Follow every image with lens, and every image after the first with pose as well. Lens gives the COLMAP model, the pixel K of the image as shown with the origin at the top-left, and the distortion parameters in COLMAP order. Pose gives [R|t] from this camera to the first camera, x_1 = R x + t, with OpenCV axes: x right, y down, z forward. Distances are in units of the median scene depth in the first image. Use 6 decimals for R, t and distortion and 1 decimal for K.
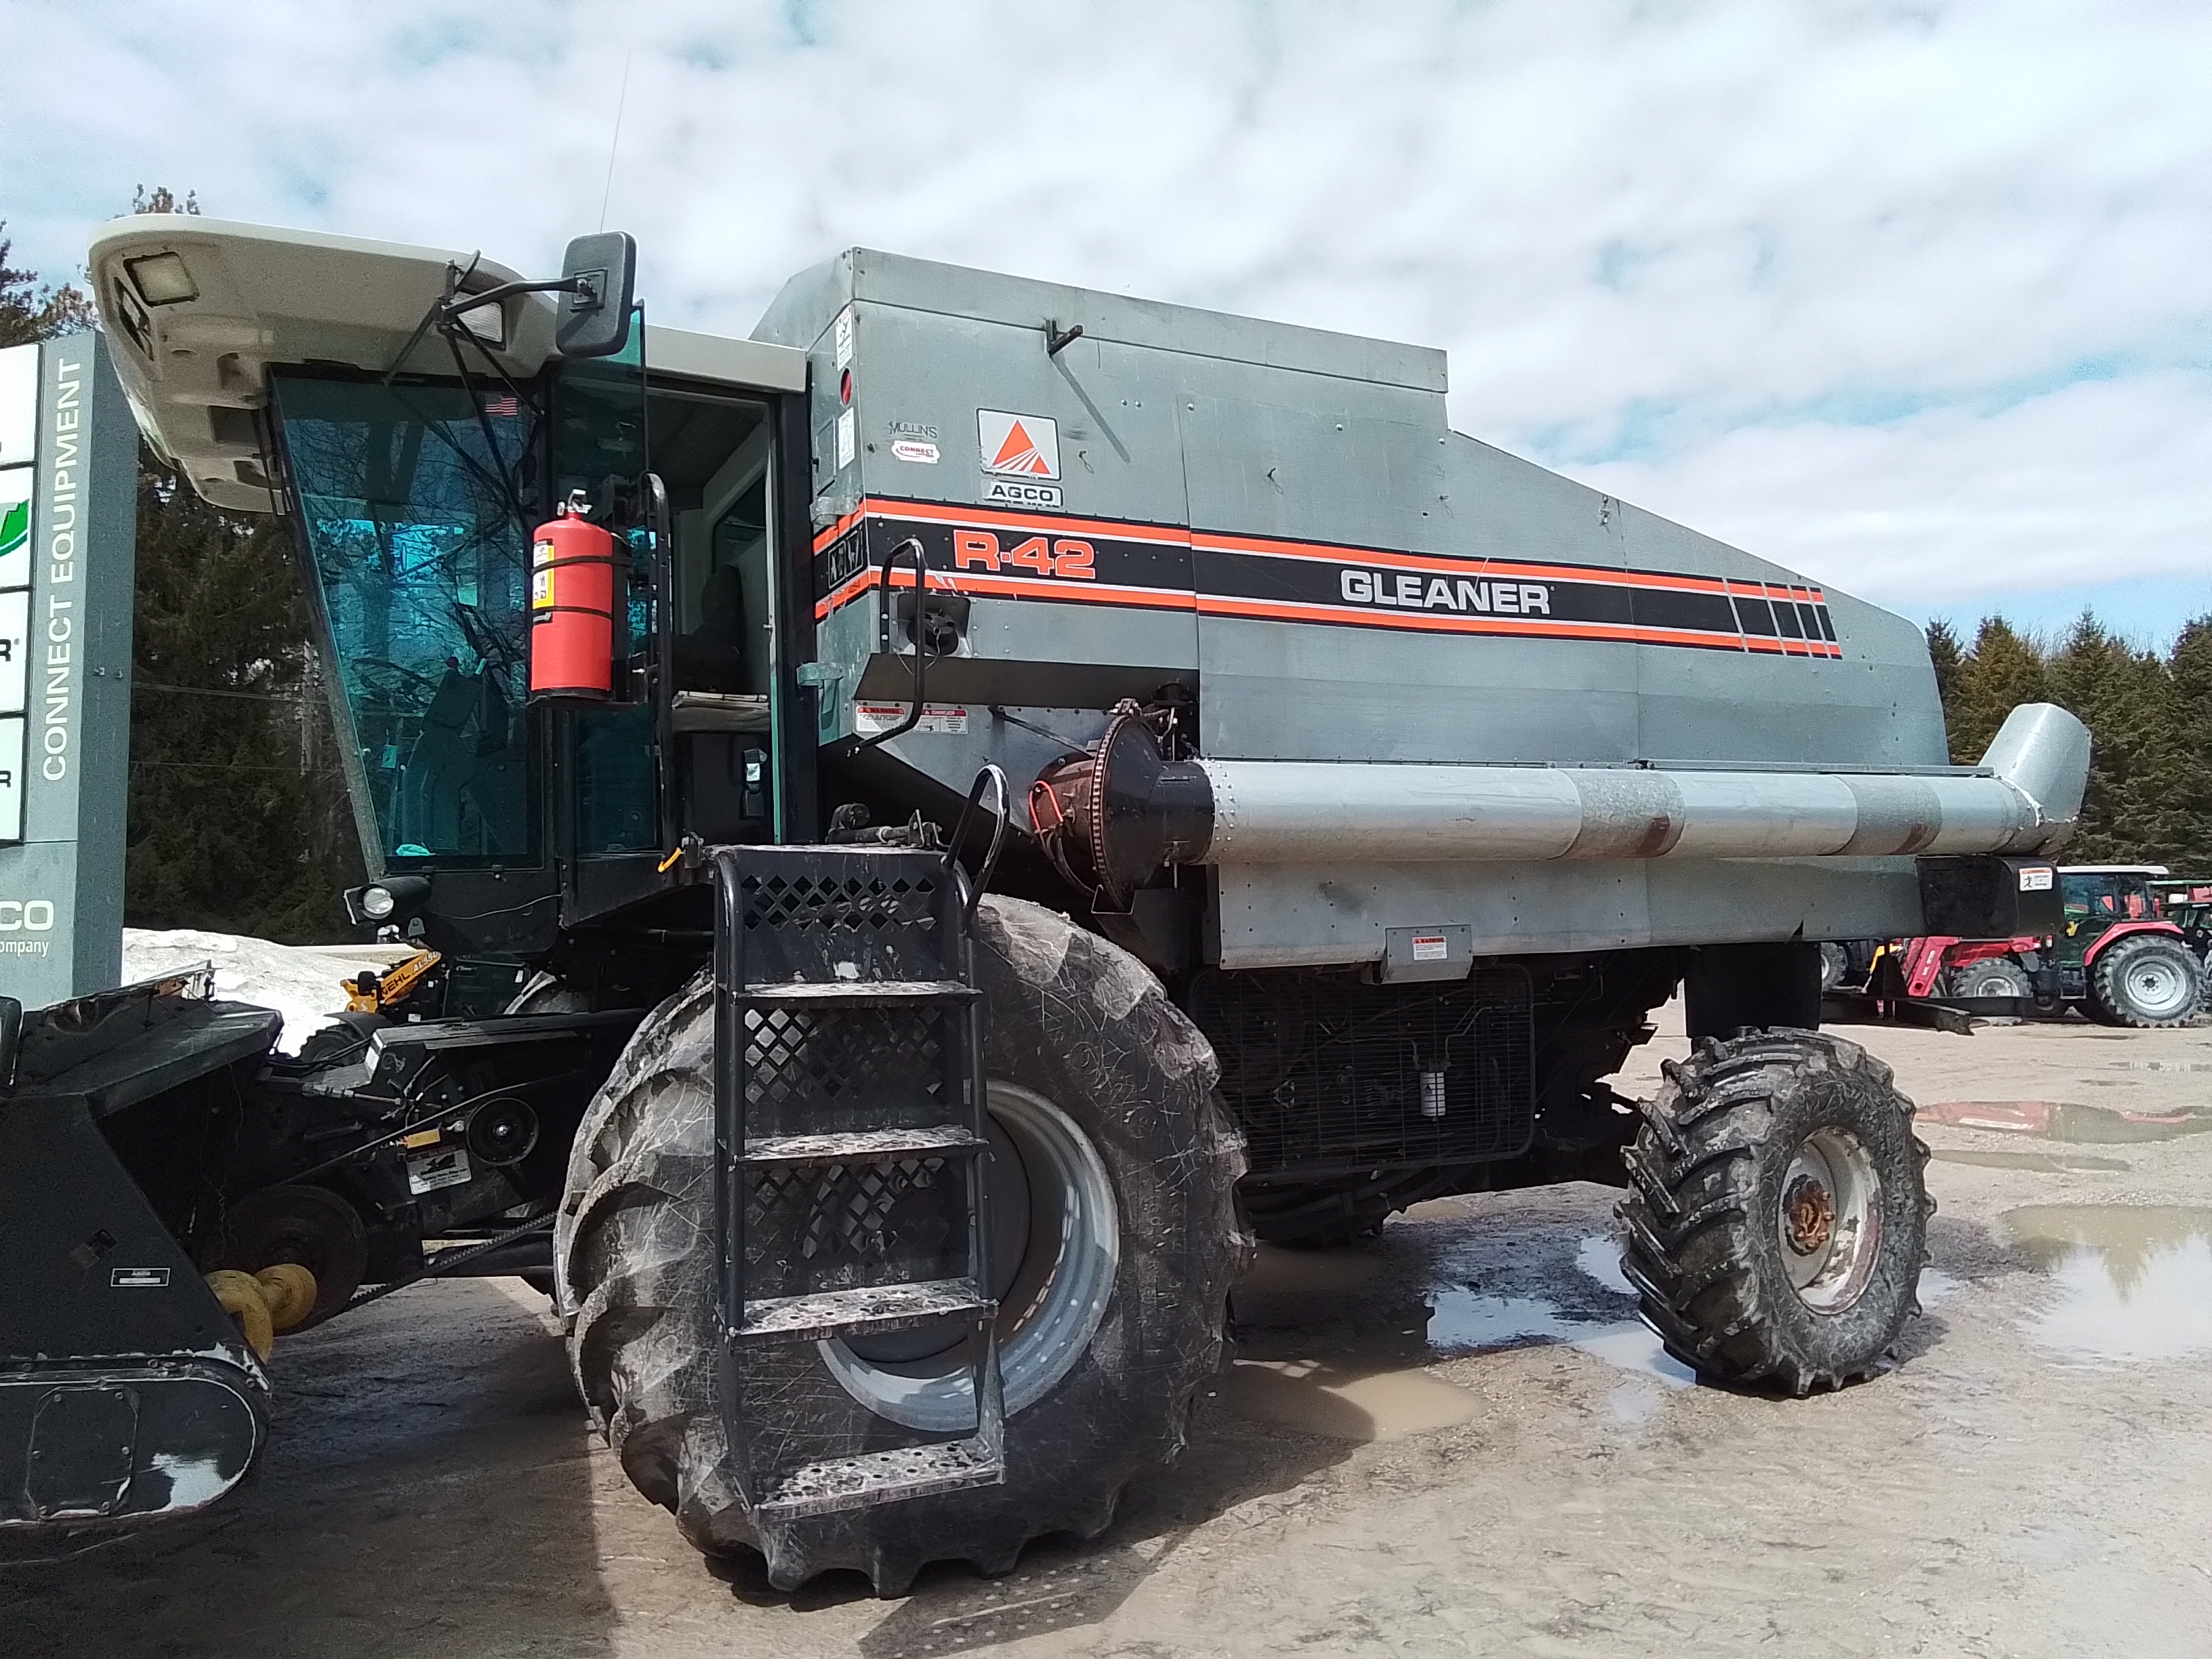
lens RADIAL K [[1569.6, 0, 1104.2], [0, 1569.6, 840.9], [0, 0, 1]] dist [0.027973, -0.057384]
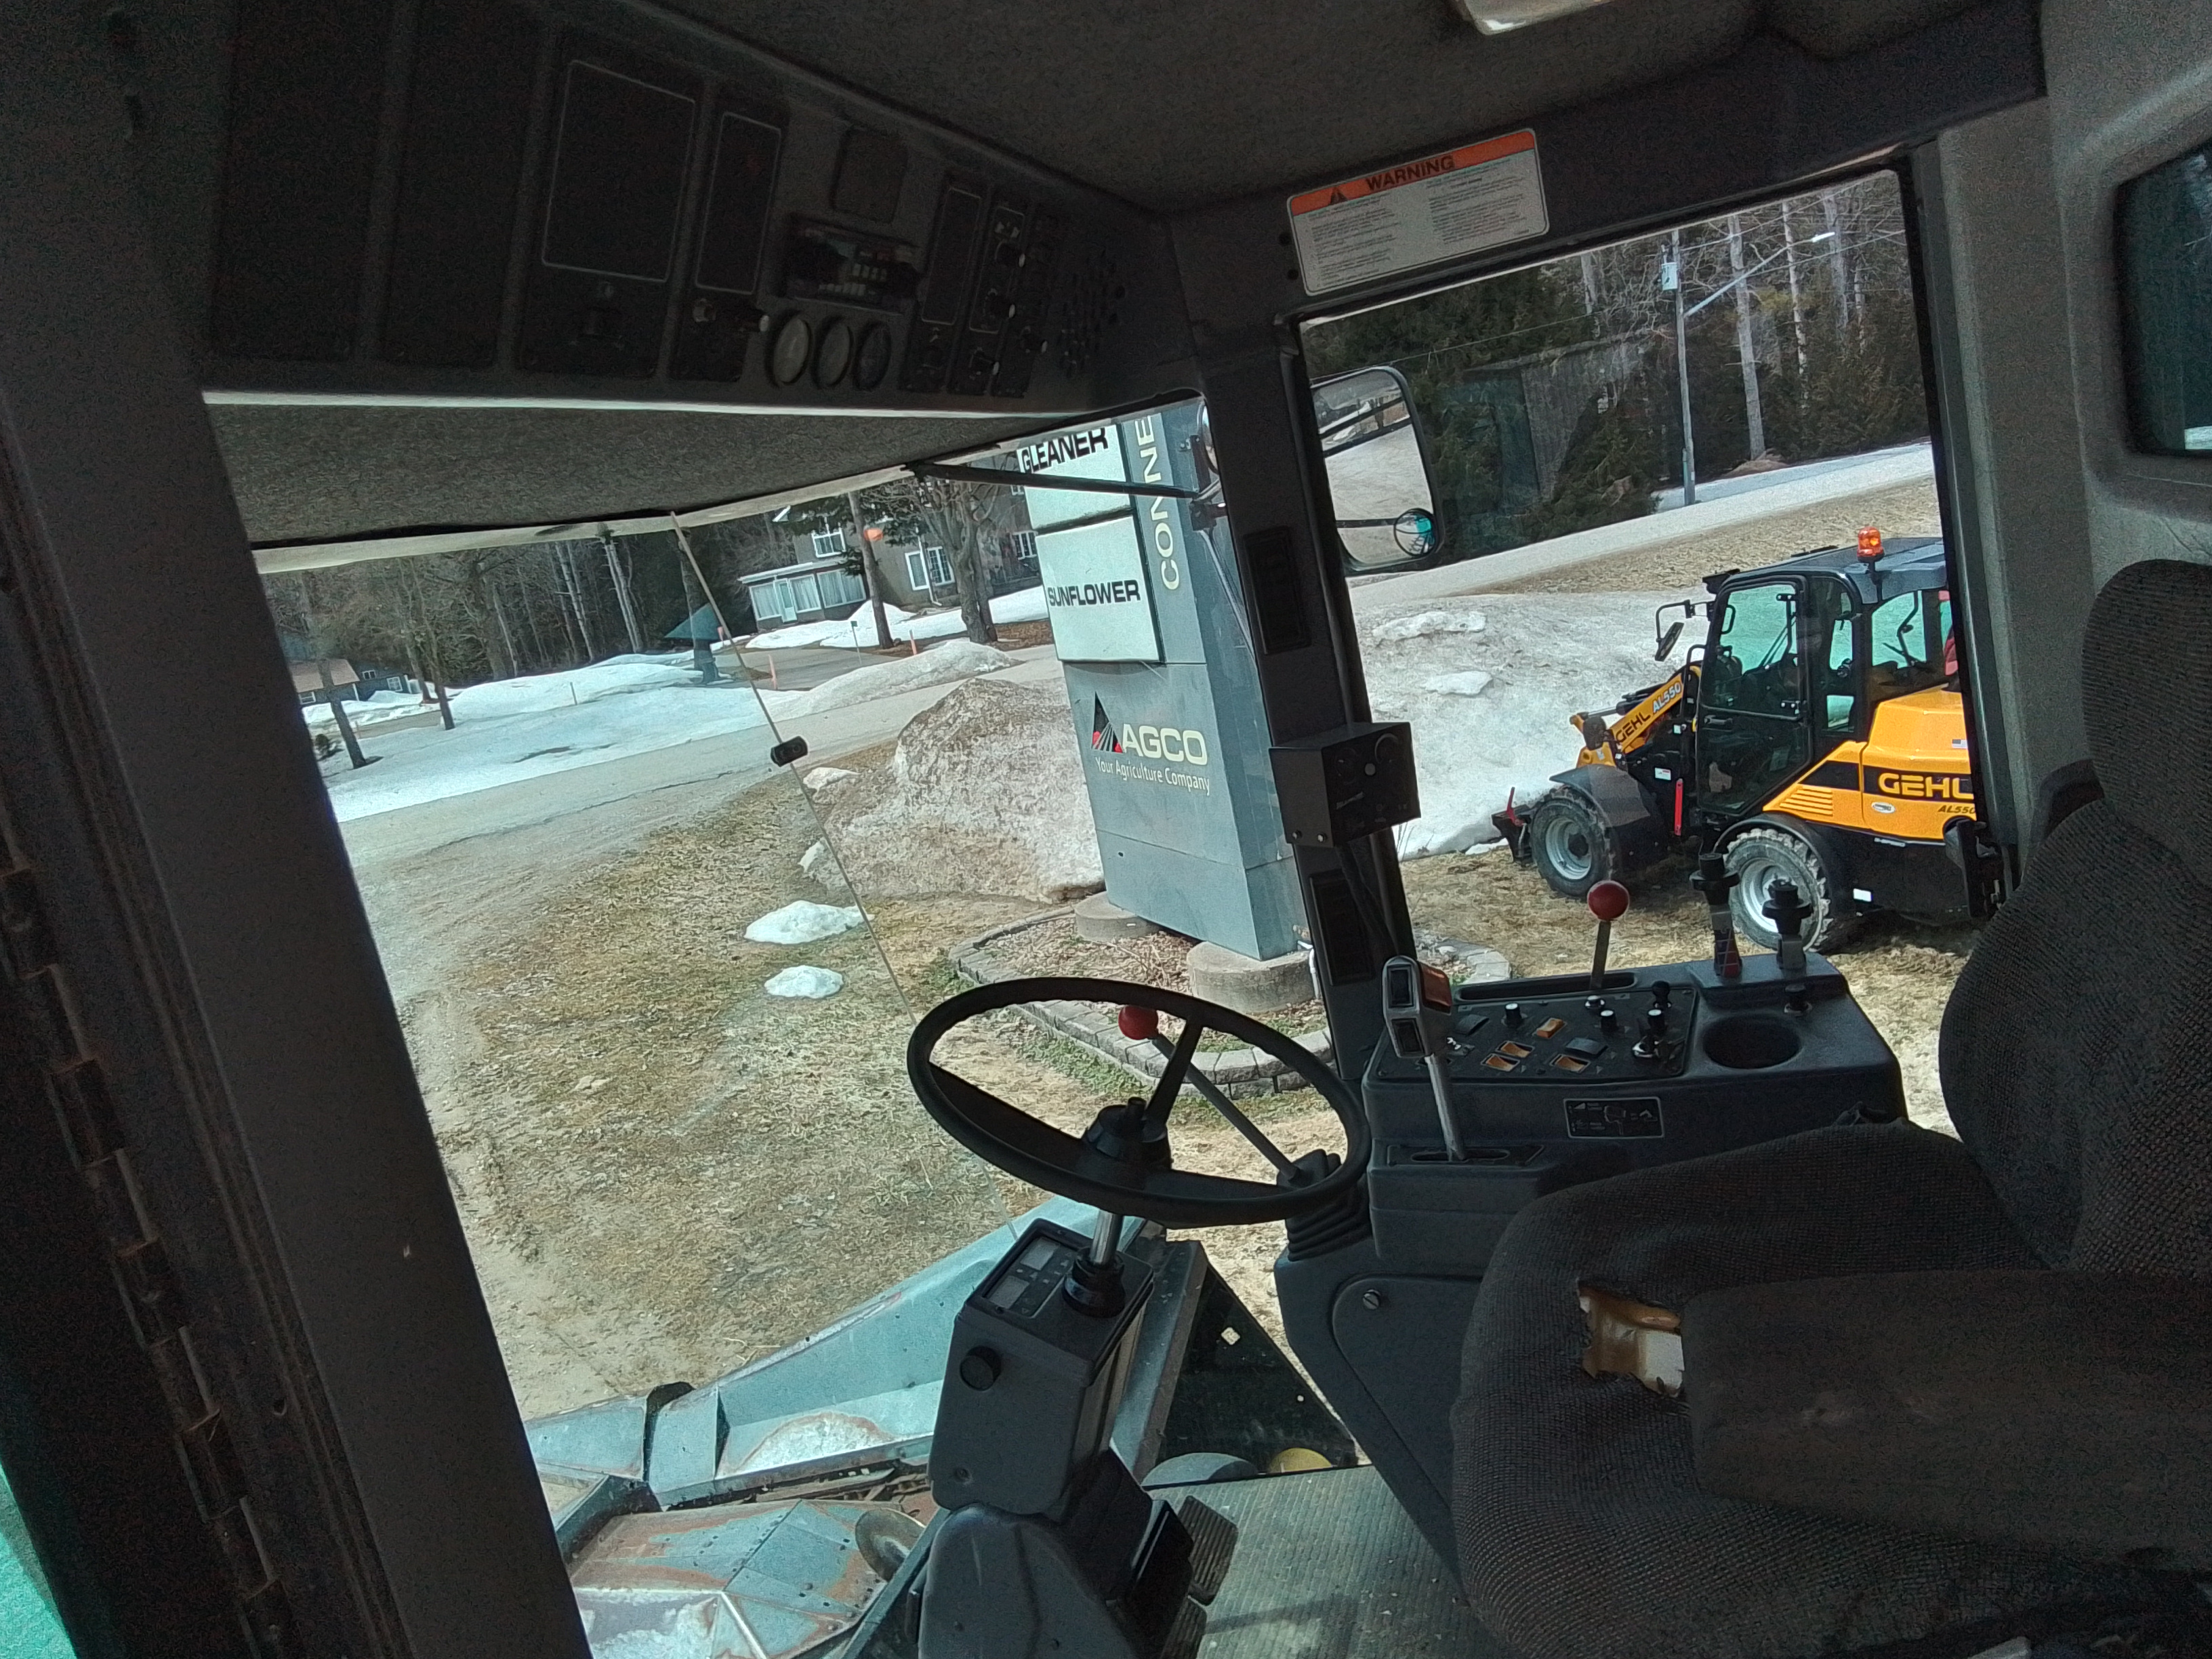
lens RADIAL K [[1569.6, 0, 1104.2], [0, 1569.6, 840.9], [0, 0, 1]] dist [0.027973, -0.057384]
pose [[0.691011, 0.008918, -0.722790, -0.060069], [0.223029, 0.948507, 0.224927, -0.062867], [0.687577, -0.316630, 0.653439, 0.237170]]
